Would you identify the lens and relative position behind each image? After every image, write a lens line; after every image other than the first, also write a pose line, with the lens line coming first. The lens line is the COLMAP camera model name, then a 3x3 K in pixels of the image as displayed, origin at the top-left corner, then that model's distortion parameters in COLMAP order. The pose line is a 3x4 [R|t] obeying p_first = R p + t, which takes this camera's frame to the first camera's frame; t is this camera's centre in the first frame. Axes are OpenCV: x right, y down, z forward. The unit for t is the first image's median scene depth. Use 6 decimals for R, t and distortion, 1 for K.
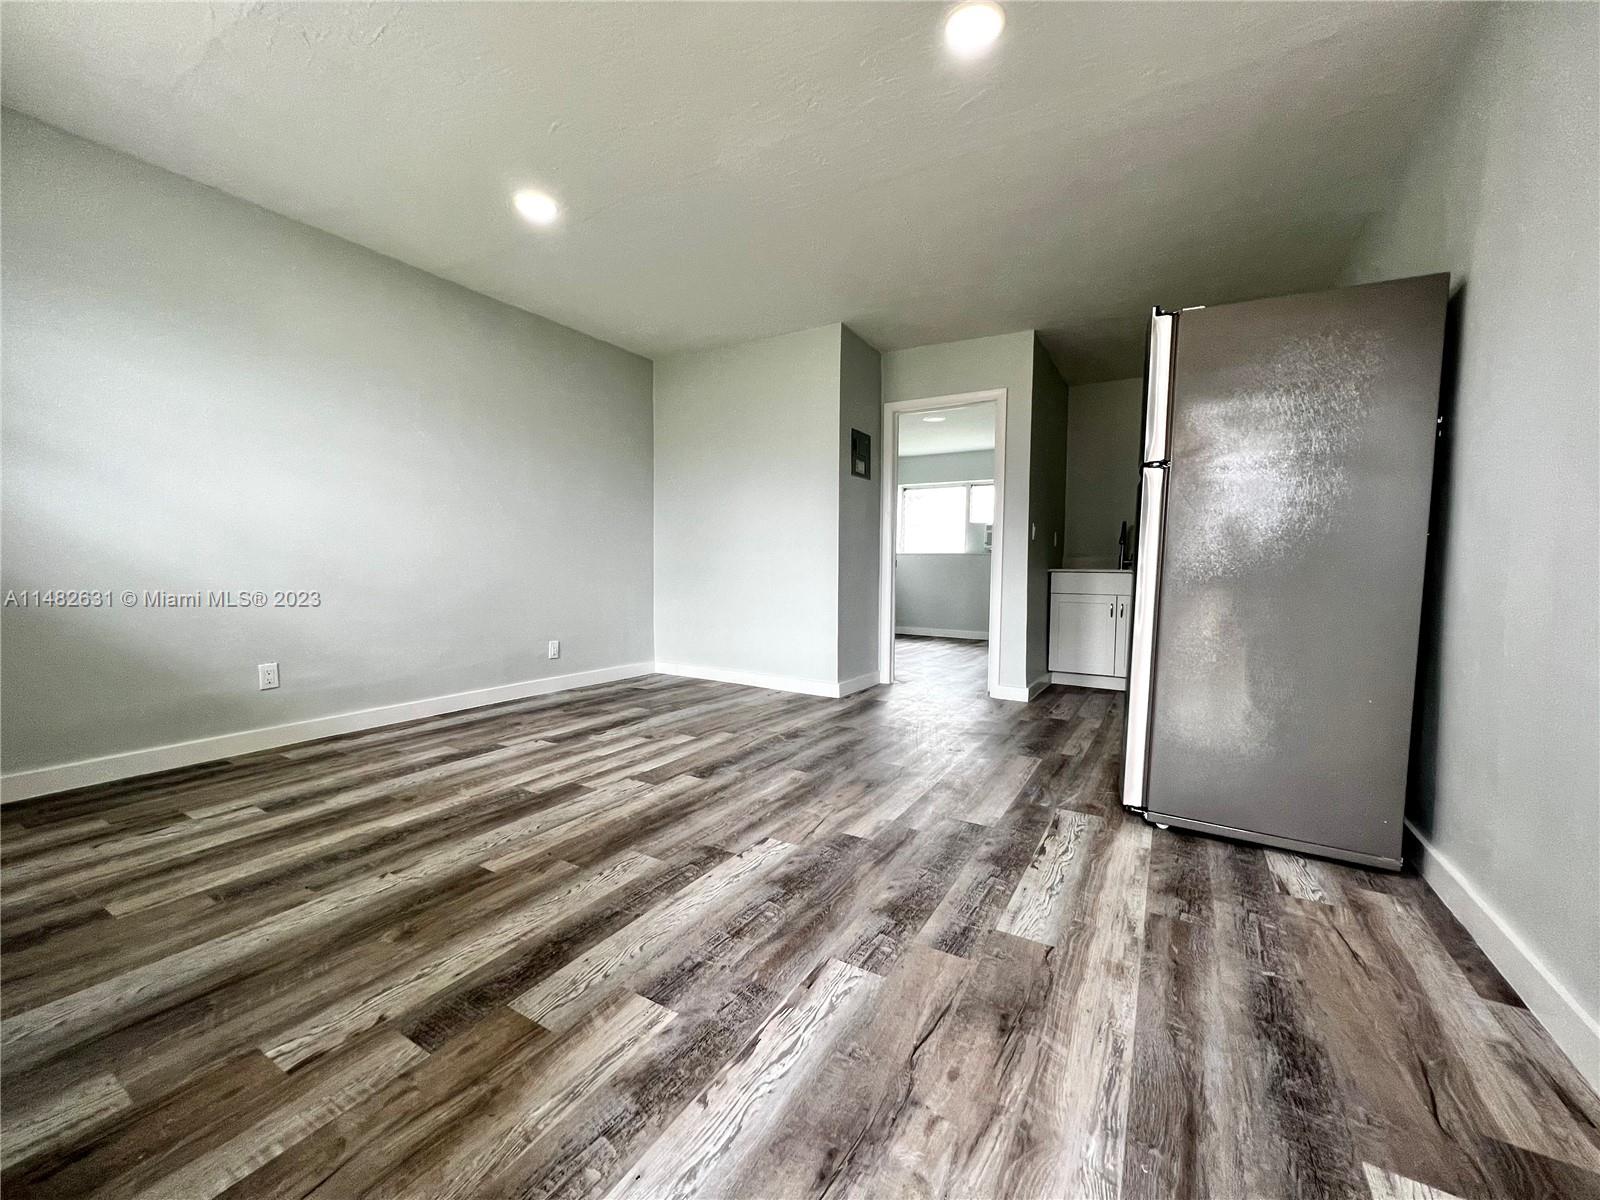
lens RADIAL K [[640.7, 0, 797.1], [0, 640.7, 599.1], [0, 0, 1]] dist [-0.001153, 0.000487]
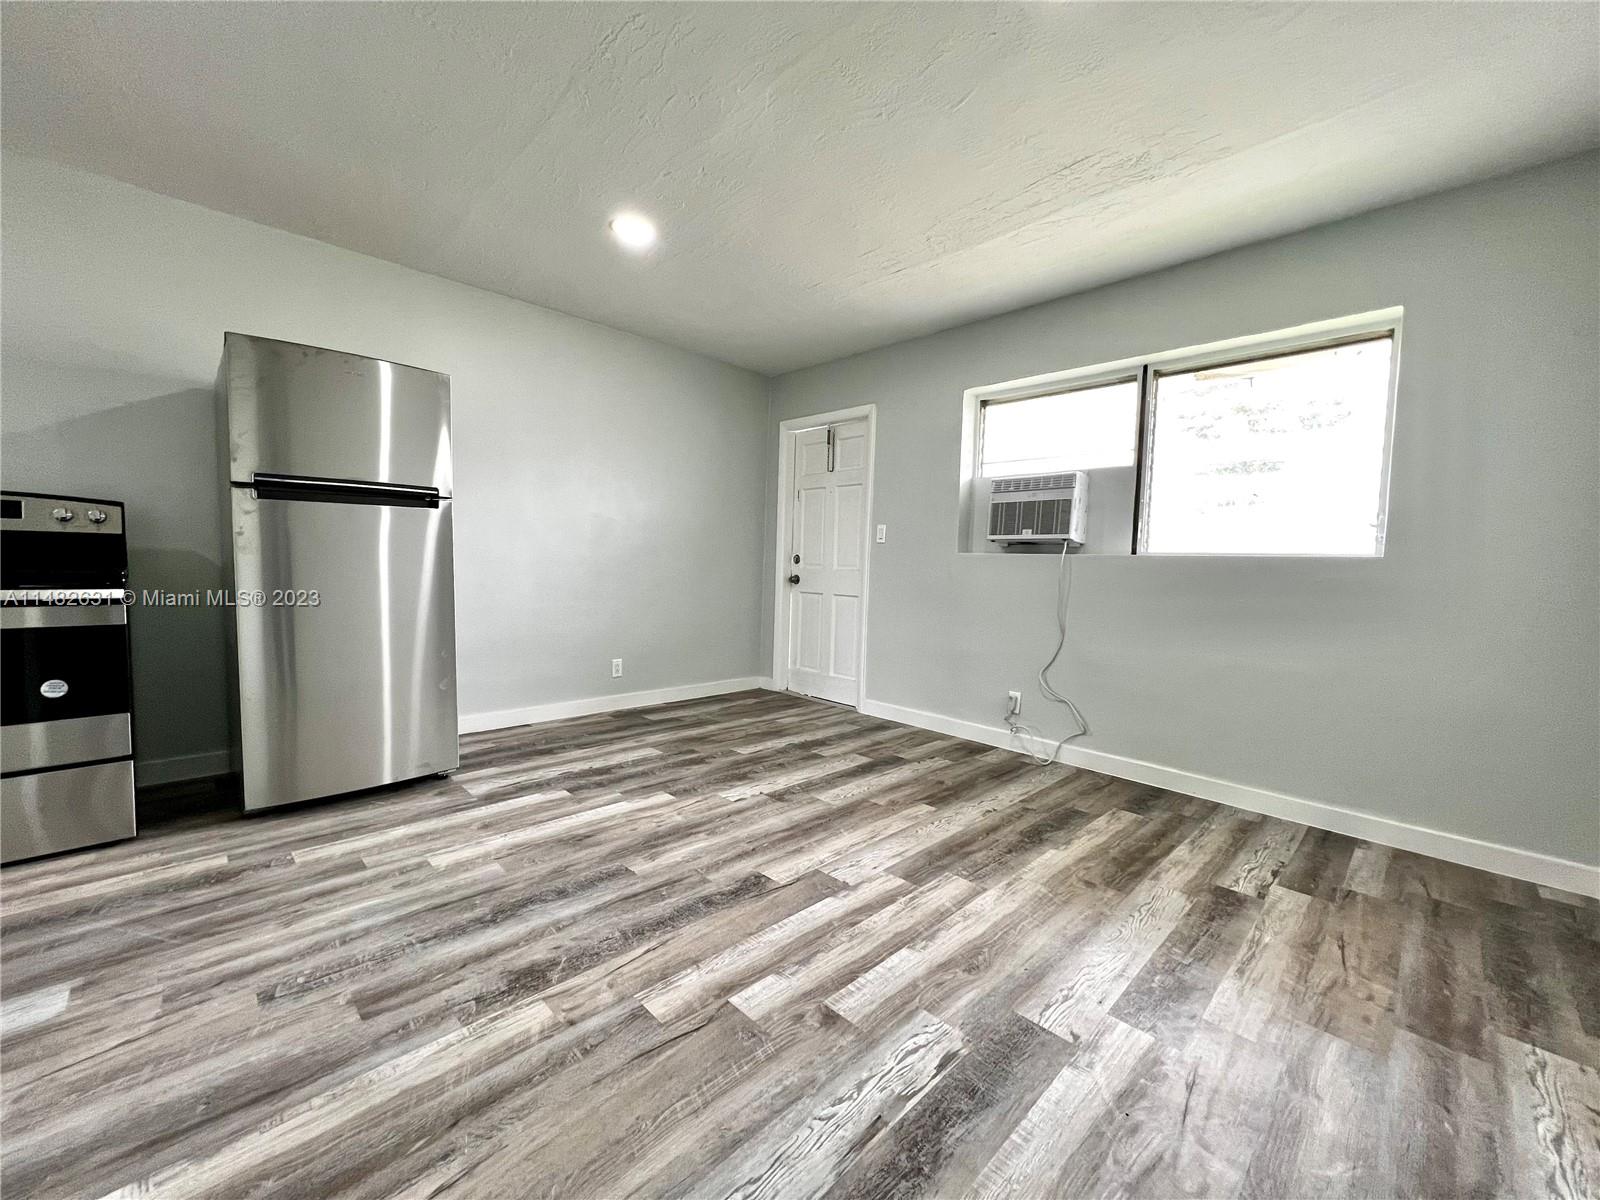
lens RADIAL K [[640.7, 0, 797.1], [0, 640.7, 599.1], [0, 0, 1]] dist [-0.001153, 0.000487]
pose [[-0.966251, -0.059898, 0.250541, -0.473470], [-0.031345, 0.992703, 0.116444, -0.193413], [-0.255688, 0.104660, -0.961078, 2.187345]]
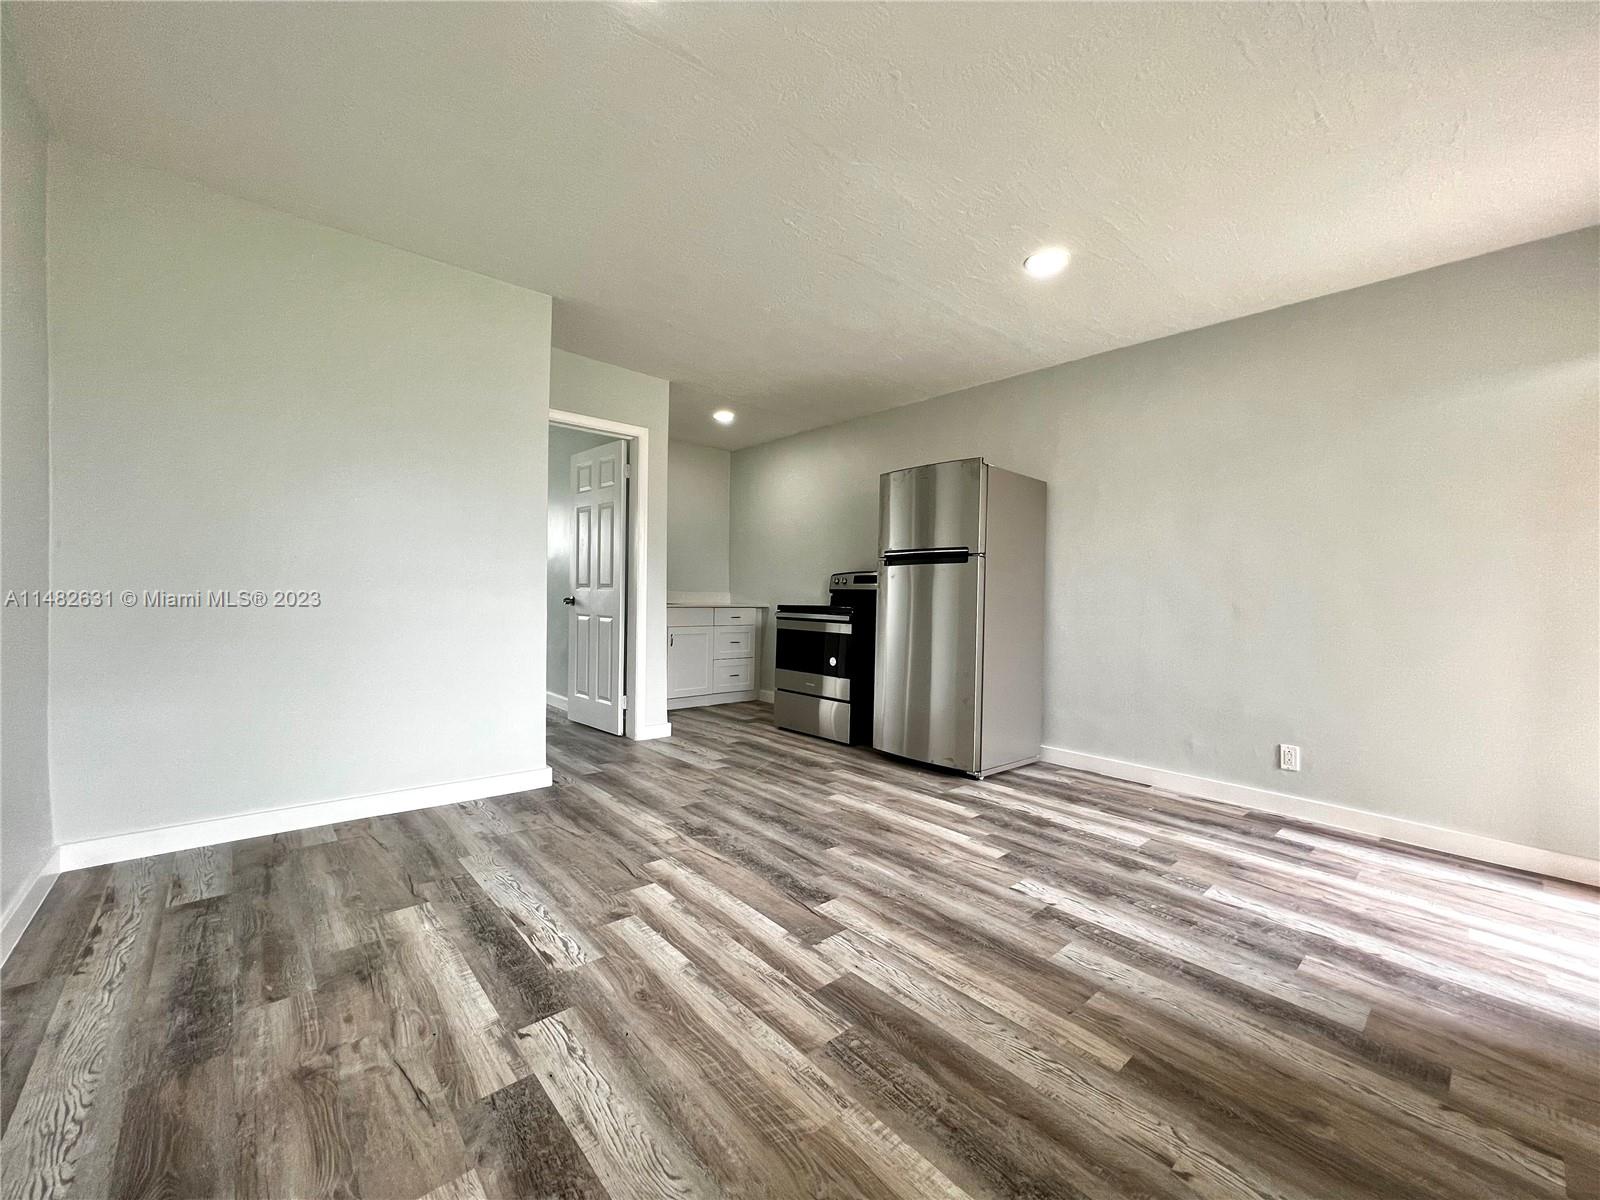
lens RADIAL K [[640.7, 0, 797.1], [0, 640.7, 599.1], [0, 0, 1]] dist [-0.001153, 0.000487]
pose [[0.305085, -0.018336, 0.952149, -1.177105], [0.032749, 0.999425, 0.008753, -0.134279], [-0.951762, 0.028511, 0.305510, 1.002106]]
